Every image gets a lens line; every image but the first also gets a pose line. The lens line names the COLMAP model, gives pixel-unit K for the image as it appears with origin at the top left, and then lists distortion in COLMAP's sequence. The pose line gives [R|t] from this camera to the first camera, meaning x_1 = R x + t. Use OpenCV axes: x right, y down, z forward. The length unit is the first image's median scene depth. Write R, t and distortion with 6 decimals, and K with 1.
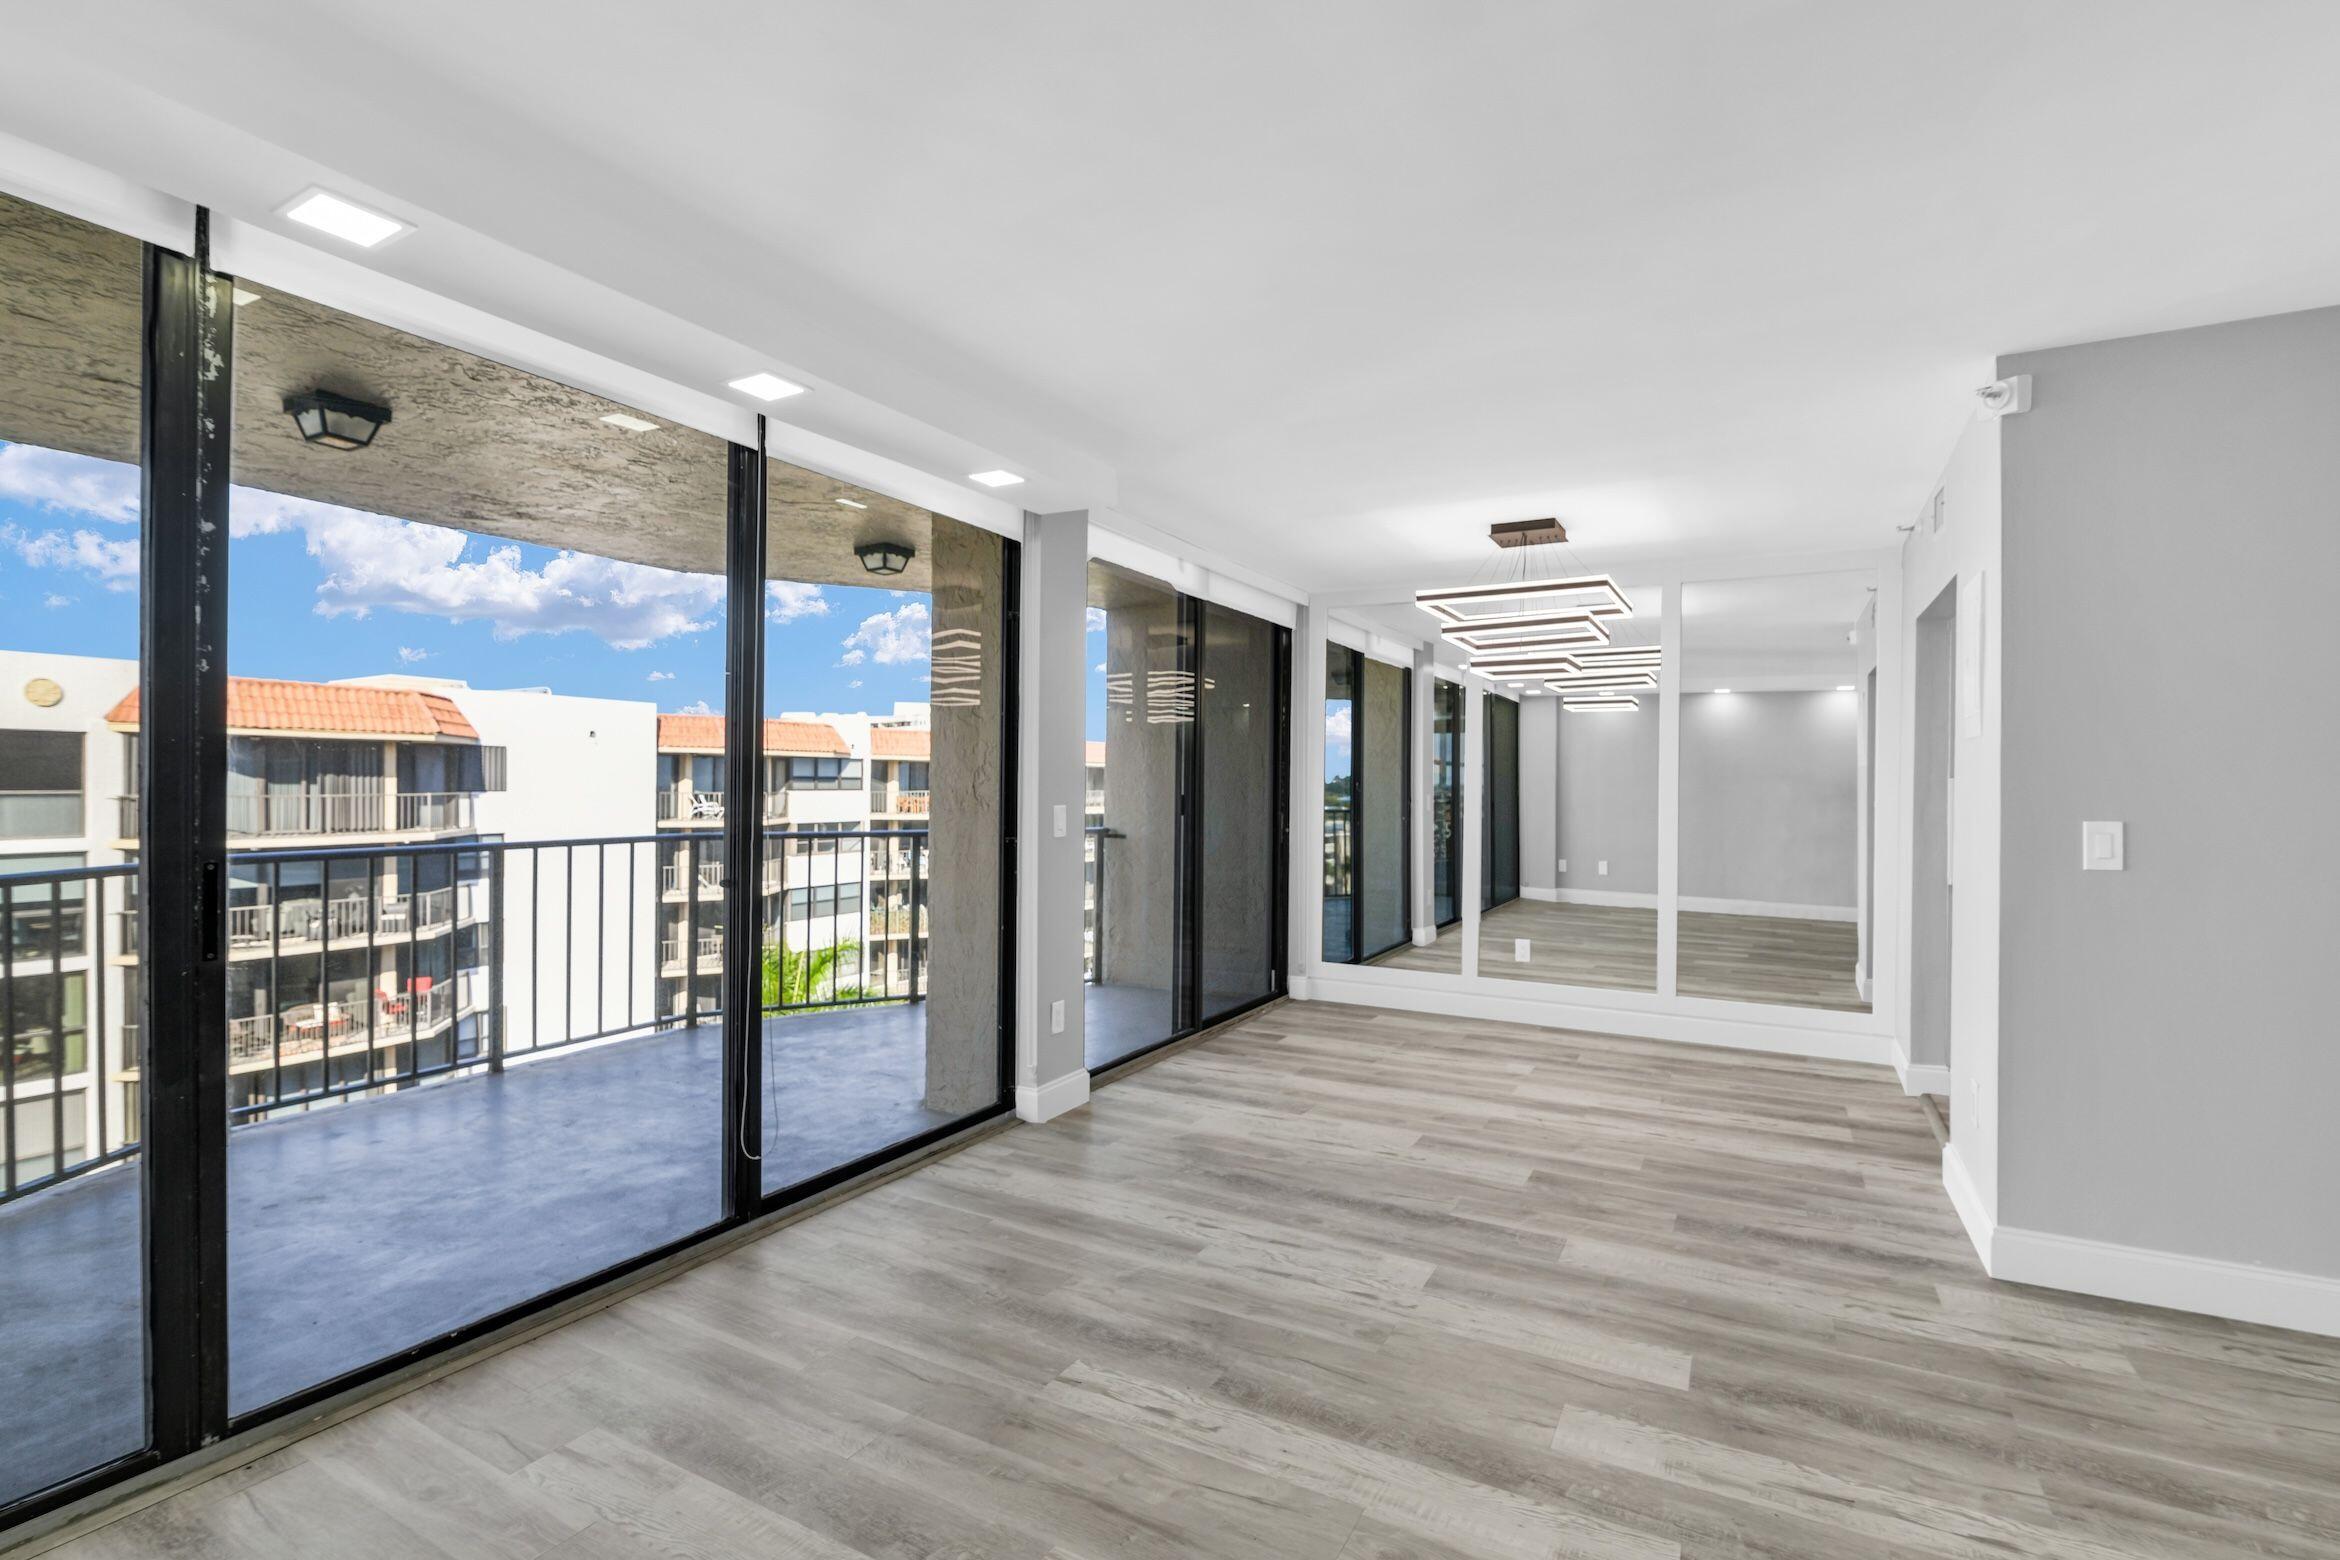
lens RADIAL K [[1091.9, 0, 1155.7], [0, 1091.9, 785.7], [0, 0, 1]] dist [-0.027194, 0.007032]
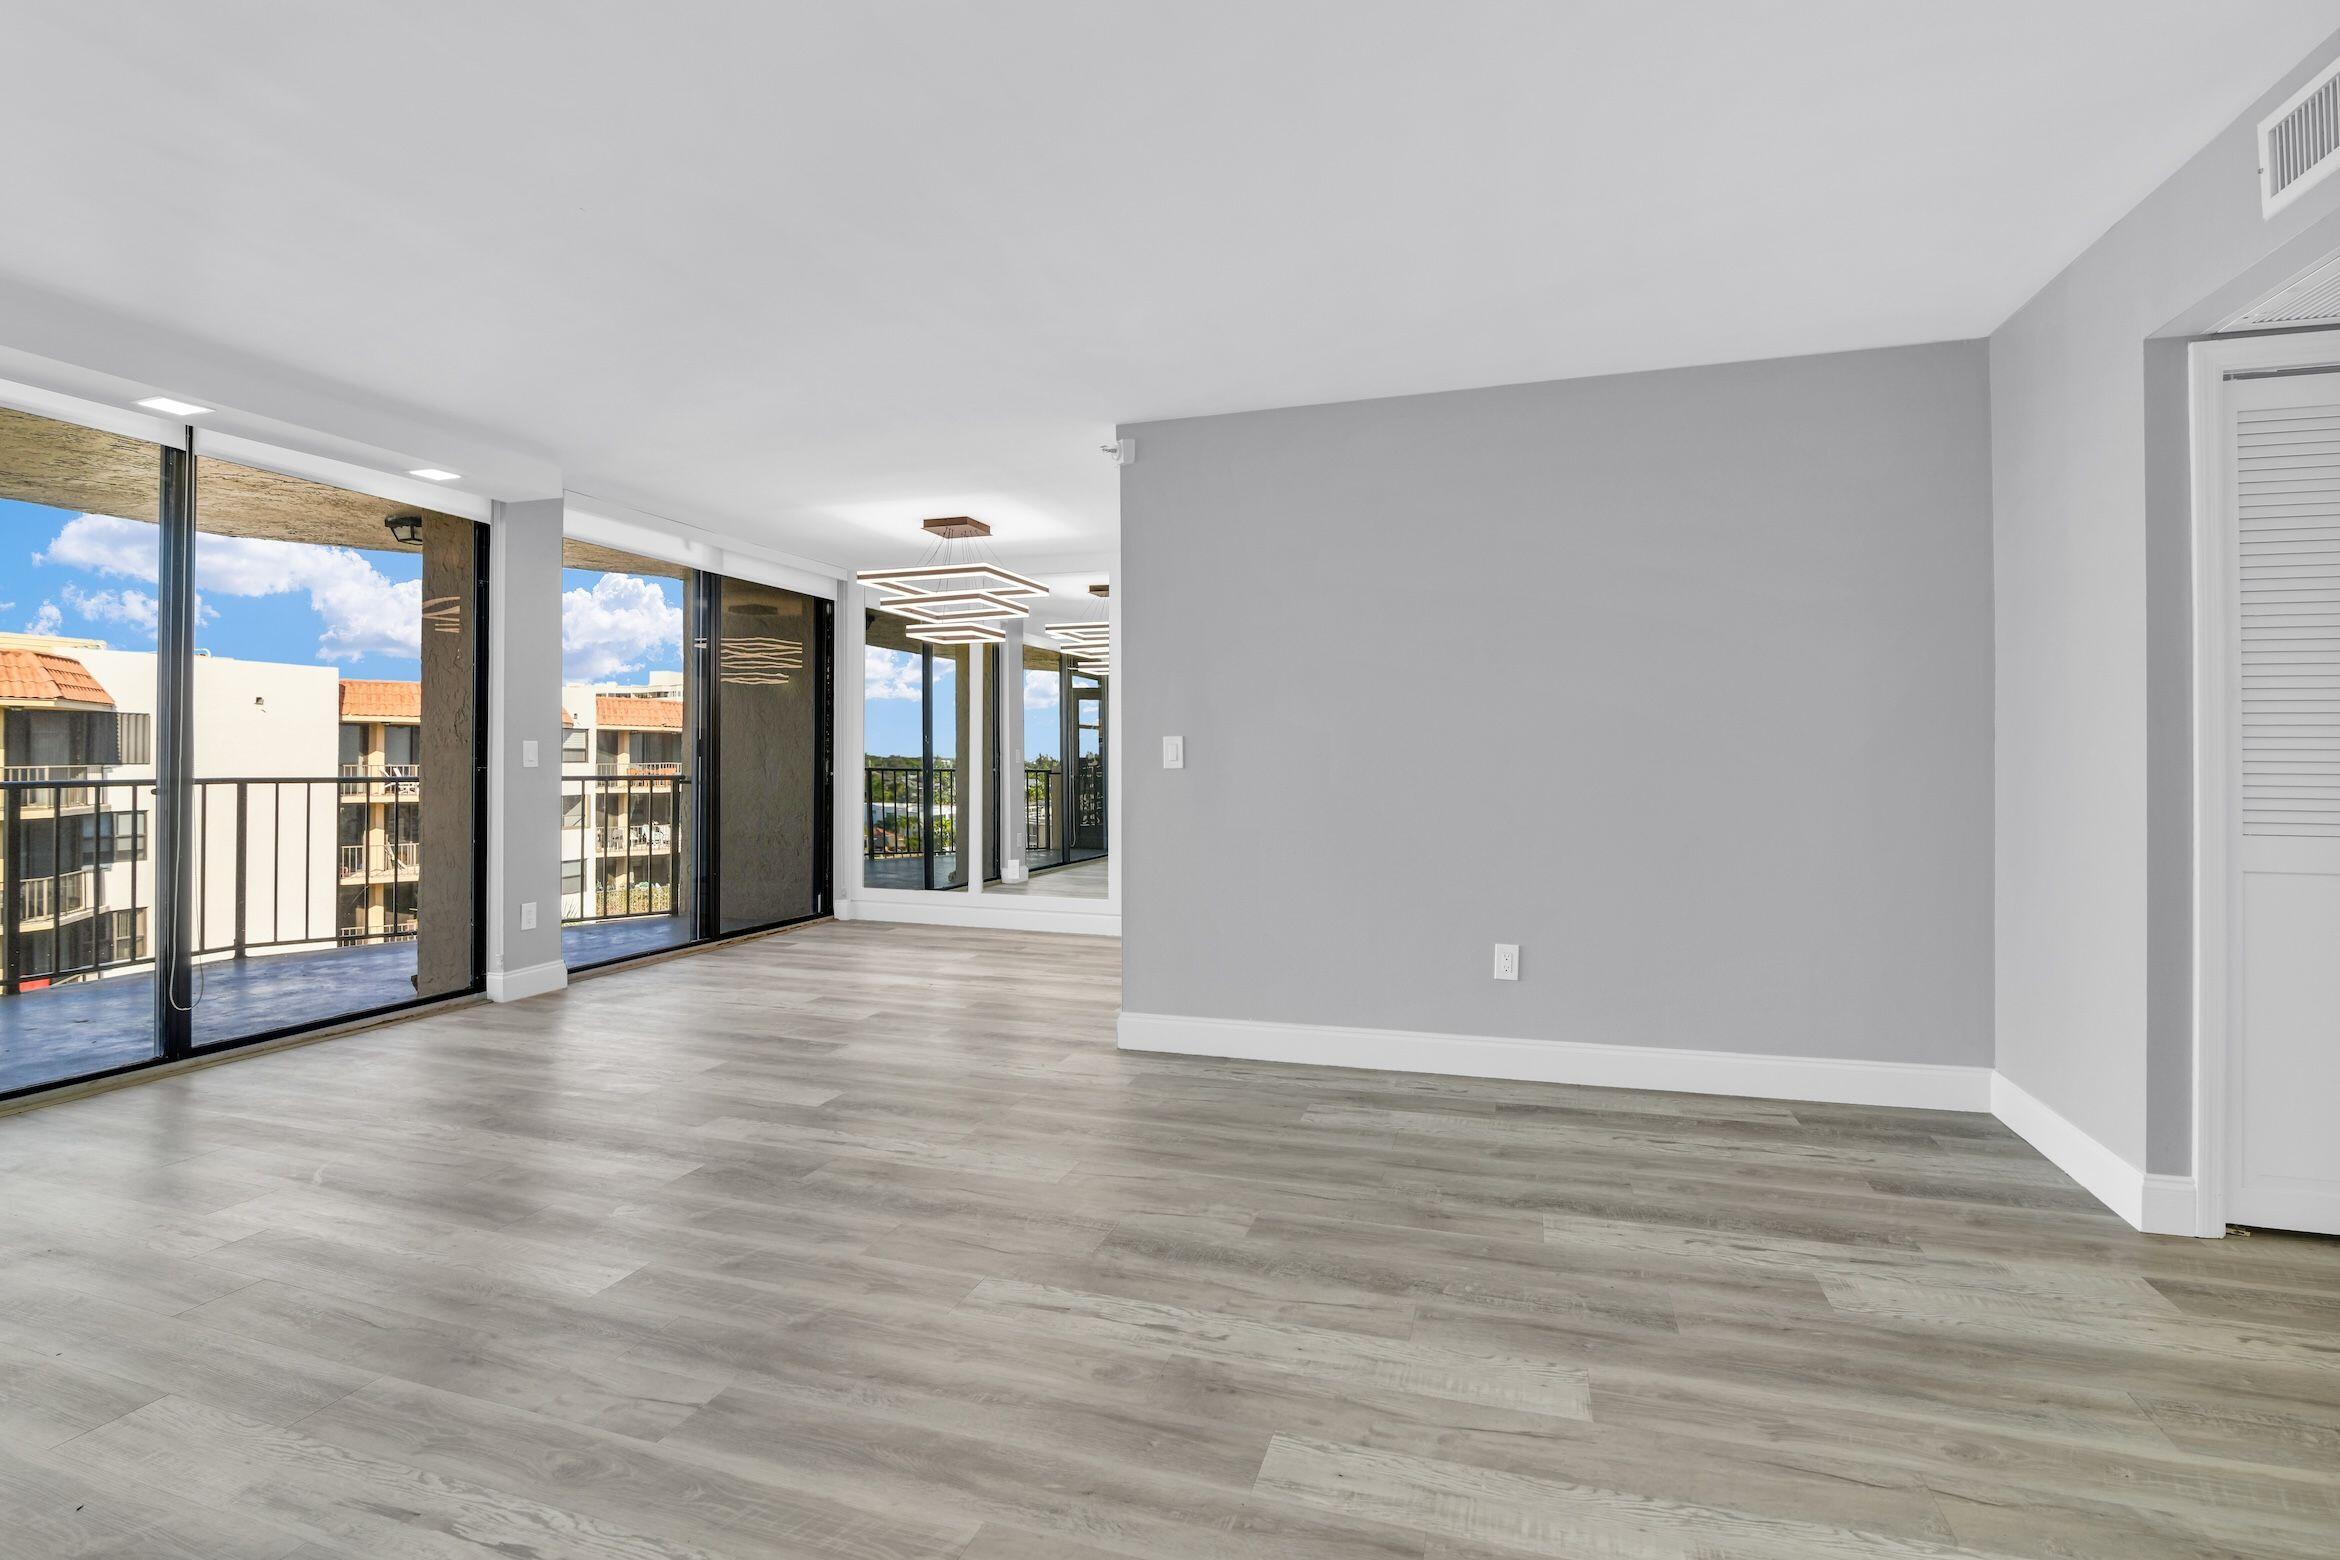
lens RADIAL K [[1101.5, 0, 1152.7], [0, 1101.5, 750.6], [0, 0, 1]] dist [-0.020673, 0.001080]
pose [[0.981603, -0.004076, 0.190888, 0.325827], [0.005566, 0.999958, -0.007272, 0.037276], [-0.190850, 0.008201, 0.981585, -0.296280]]
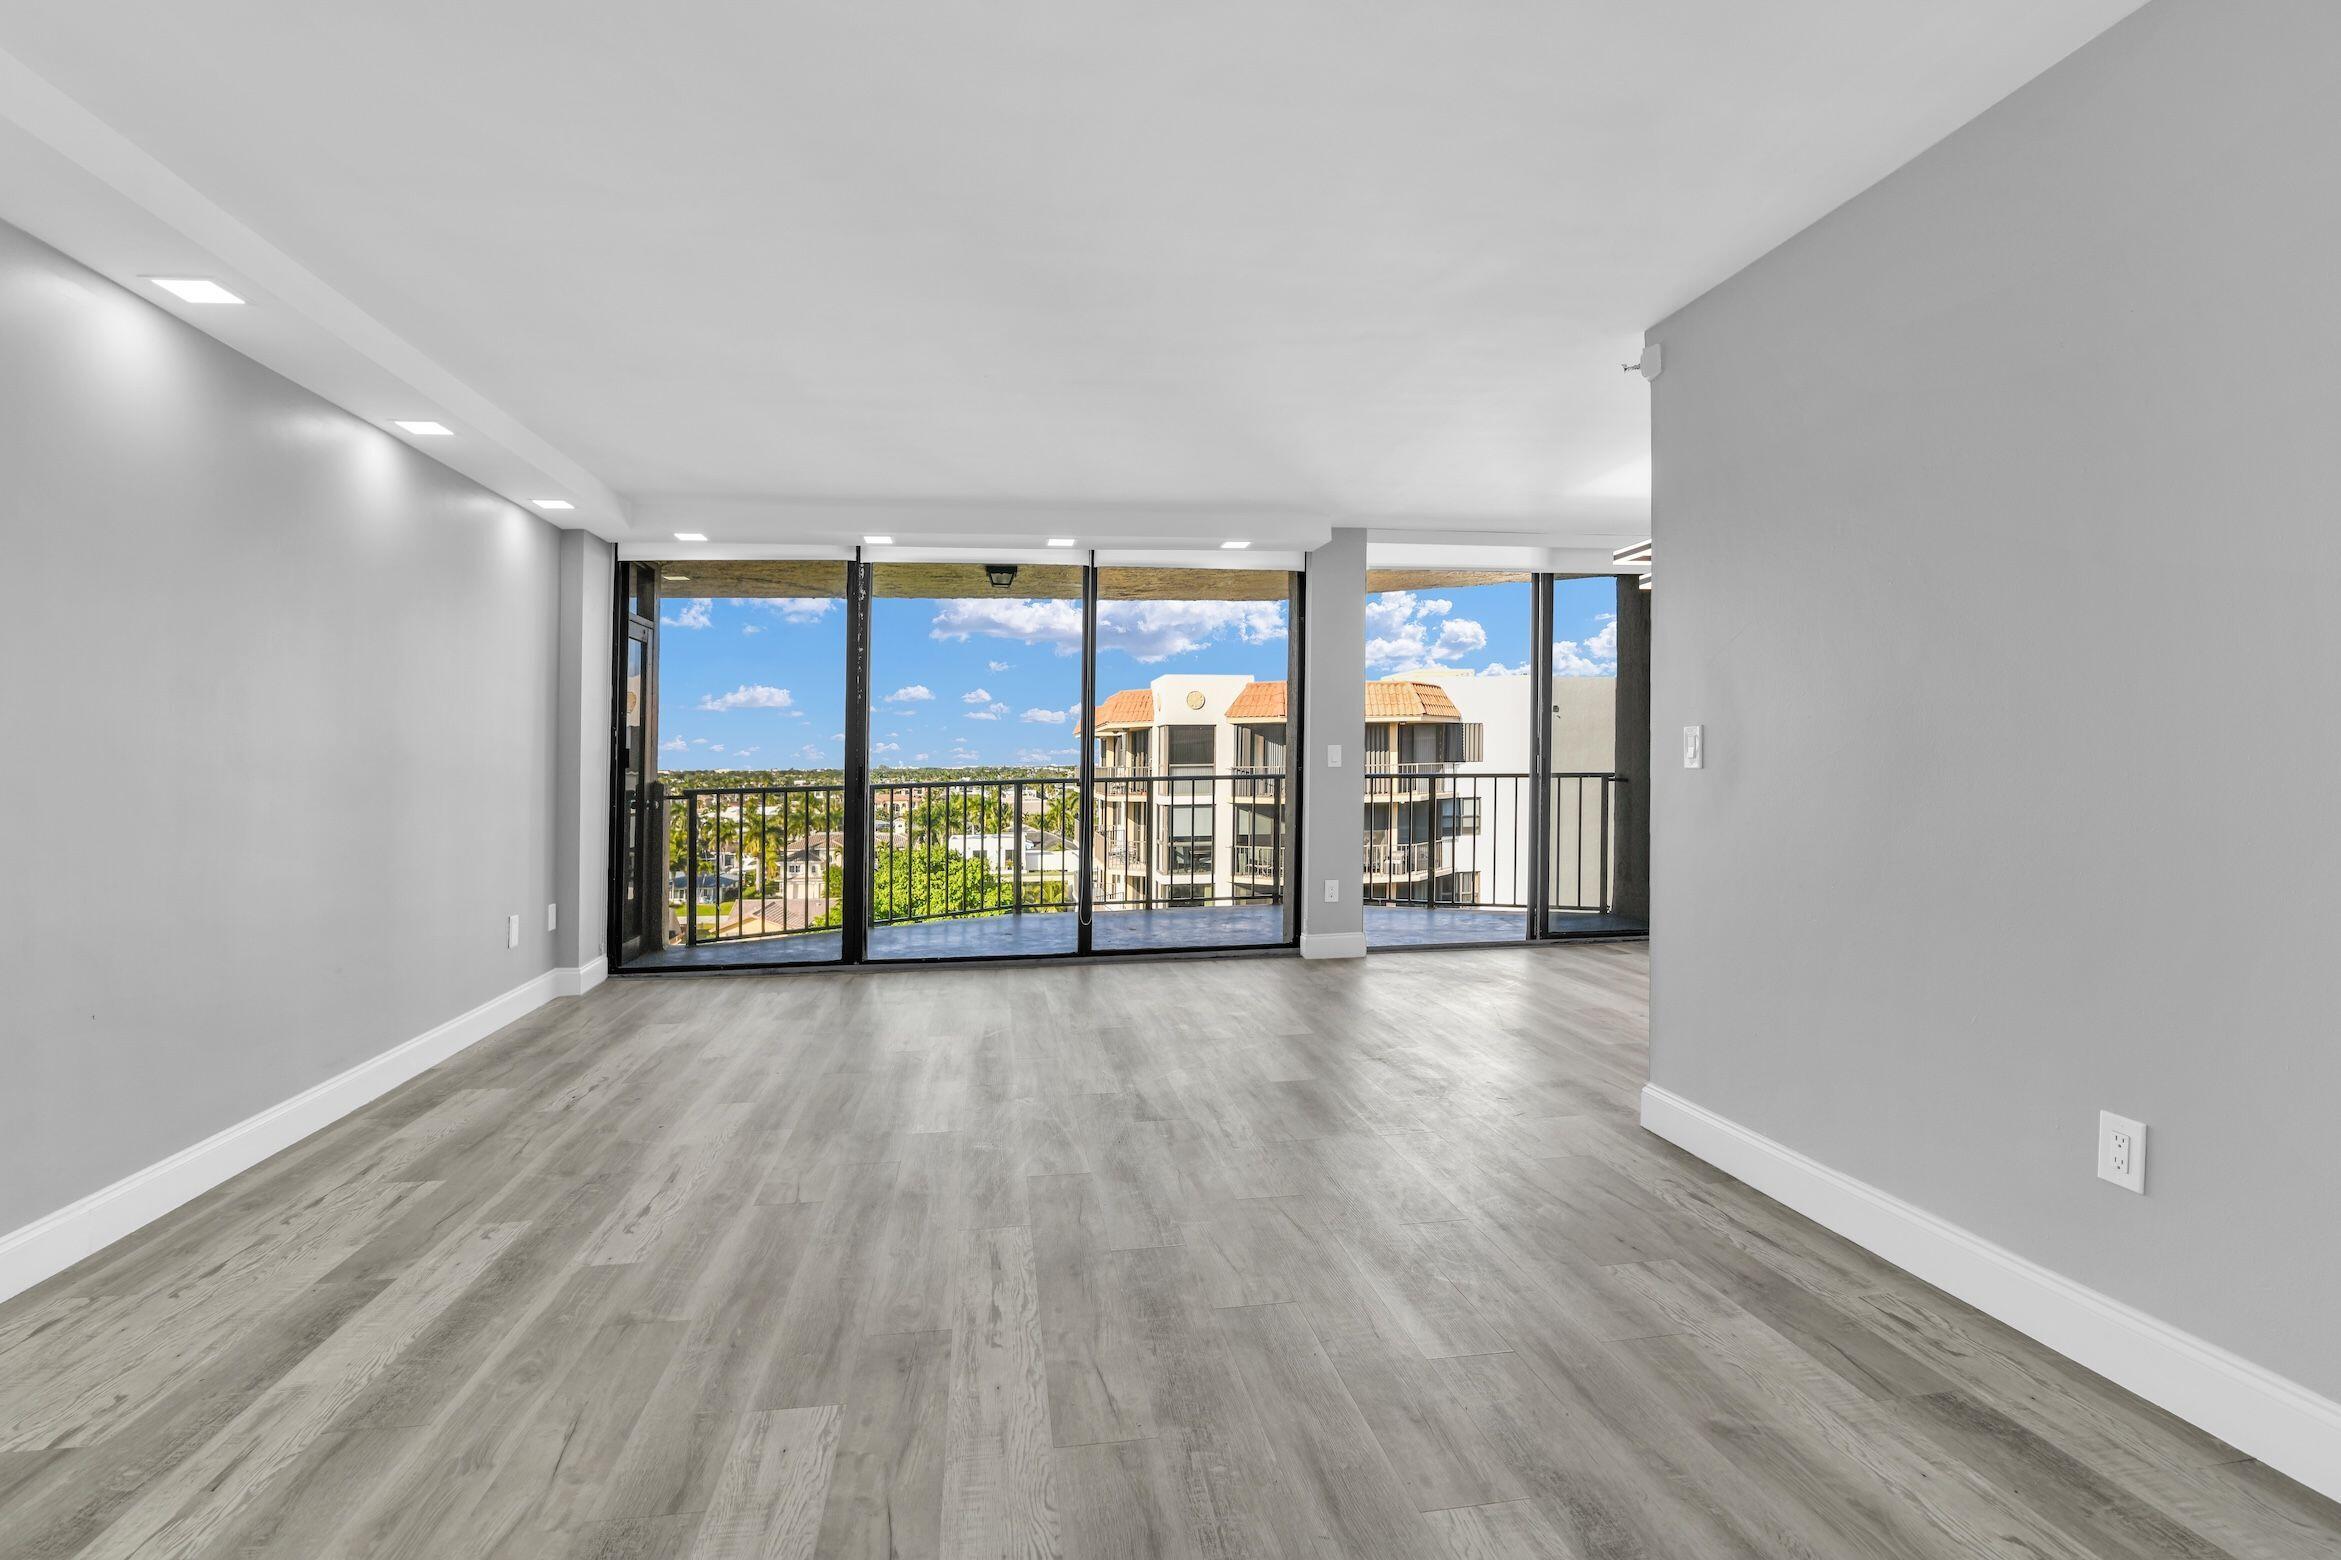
lens RADIAL K [[1102.0, 0, 1153.2], [0, 1102.0, 750.6], [0, 0, 1]] dist [-0.020673, 0.001080]
pose [[0.612816, -0.022047, -0.789918, 0.839585], [0.016365, 0.999750, -0.015208, 0.038739], [0.790056, -0.003607, 0.613024, -0.082294]]
